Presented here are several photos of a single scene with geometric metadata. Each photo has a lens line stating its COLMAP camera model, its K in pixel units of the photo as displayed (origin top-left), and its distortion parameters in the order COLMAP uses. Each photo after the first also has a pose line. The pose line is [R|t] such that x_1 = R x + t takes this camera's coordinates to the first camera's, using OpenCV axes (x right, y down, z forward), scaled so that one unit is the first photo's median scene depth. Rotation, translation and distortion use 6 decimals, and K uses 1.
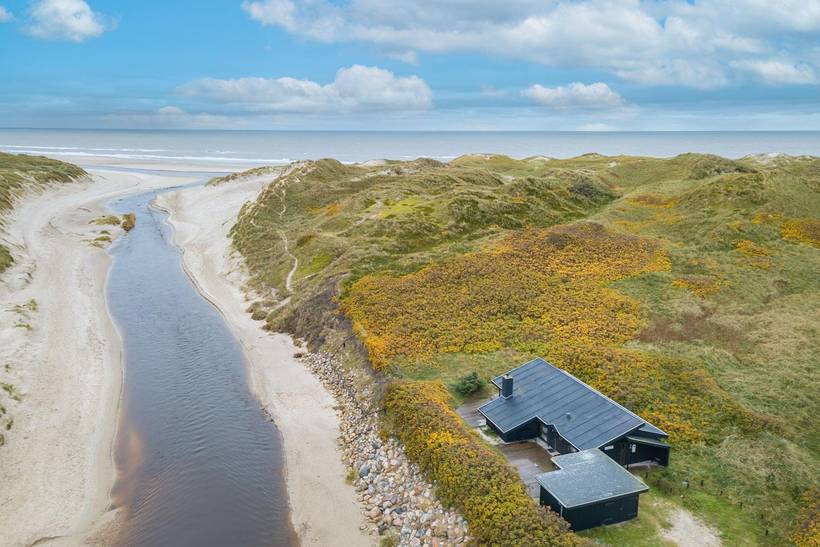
lens RADIAL K [[633.1, 0, 410.0], [0, 633.1, 273.5], [0, 0, 1]] dist [0.047410, -0.064683]
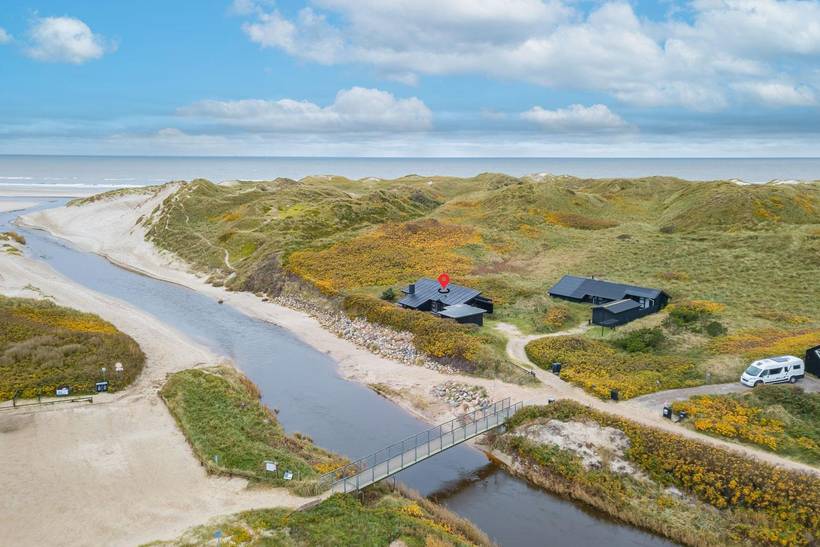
lens RADIAL K [[633.1, 0, 410.0], [0, 633.1, 273.5], [0, 0, 1]] dist [0.047410, -0.064683]
pose [[0.956913, -0.051890, 0.285699, -0.204233], [0.063002, 0.997567, -0.029834, 0.098490], [-0.283456, 0.046548, 0.957855, -0.423902]]
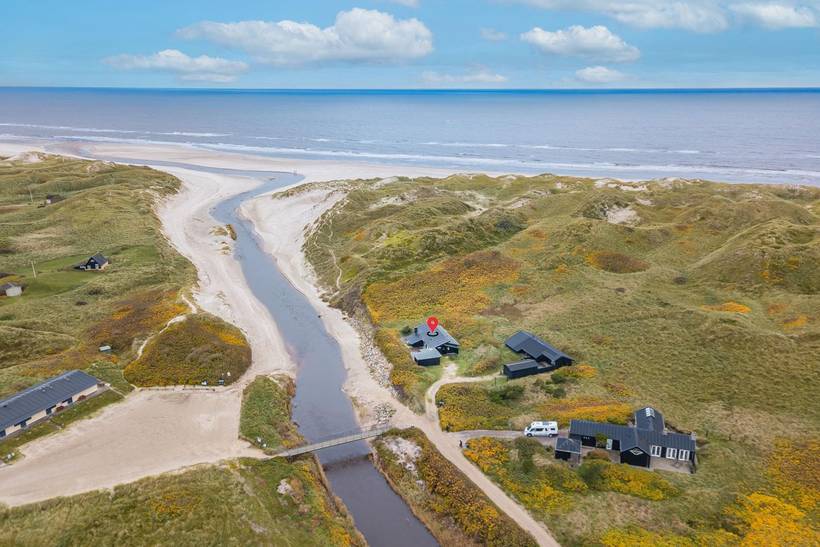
lens RADIAL K [[633.1, 0, 410.0], [0, 633.1, 273.5], [0, 0, 1]] dist [0.047410, -0.064683]
pose [[0.998935, 0.009940, -0.045053, 0.134925], [-0.007128, 0.998041, 0.062149, -0.144070], [0.045583, -0.061761, 0.997050, -1.027715]]
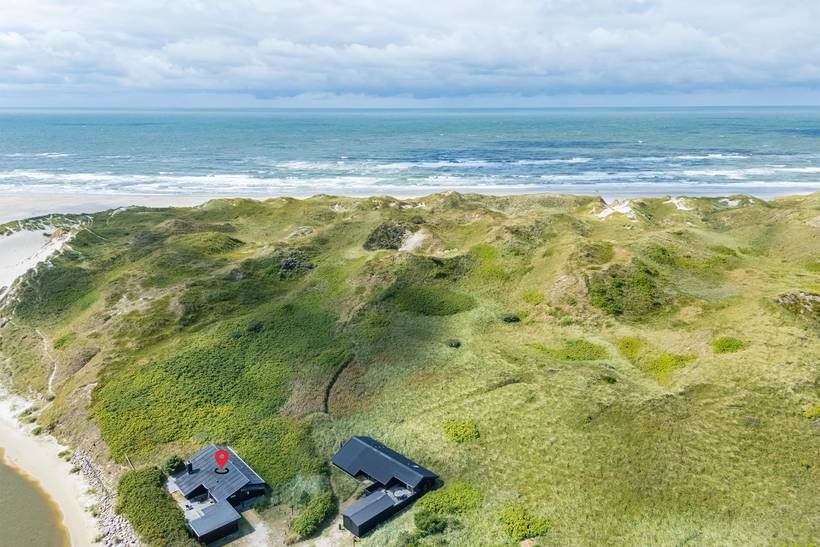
lens RADIAL K [[633.1, 0, 410.0], [0, 633.1, 273.5], [0, 0, 1]] dist [0.047410, -0.064683]
pose [[0.944511, -0.090485, 0.315772, 0.118081], [0.077431, 0.995552, 0.053671, -0.230043], [-0.319224, -0.026242, 0.947316, -0.505668]]
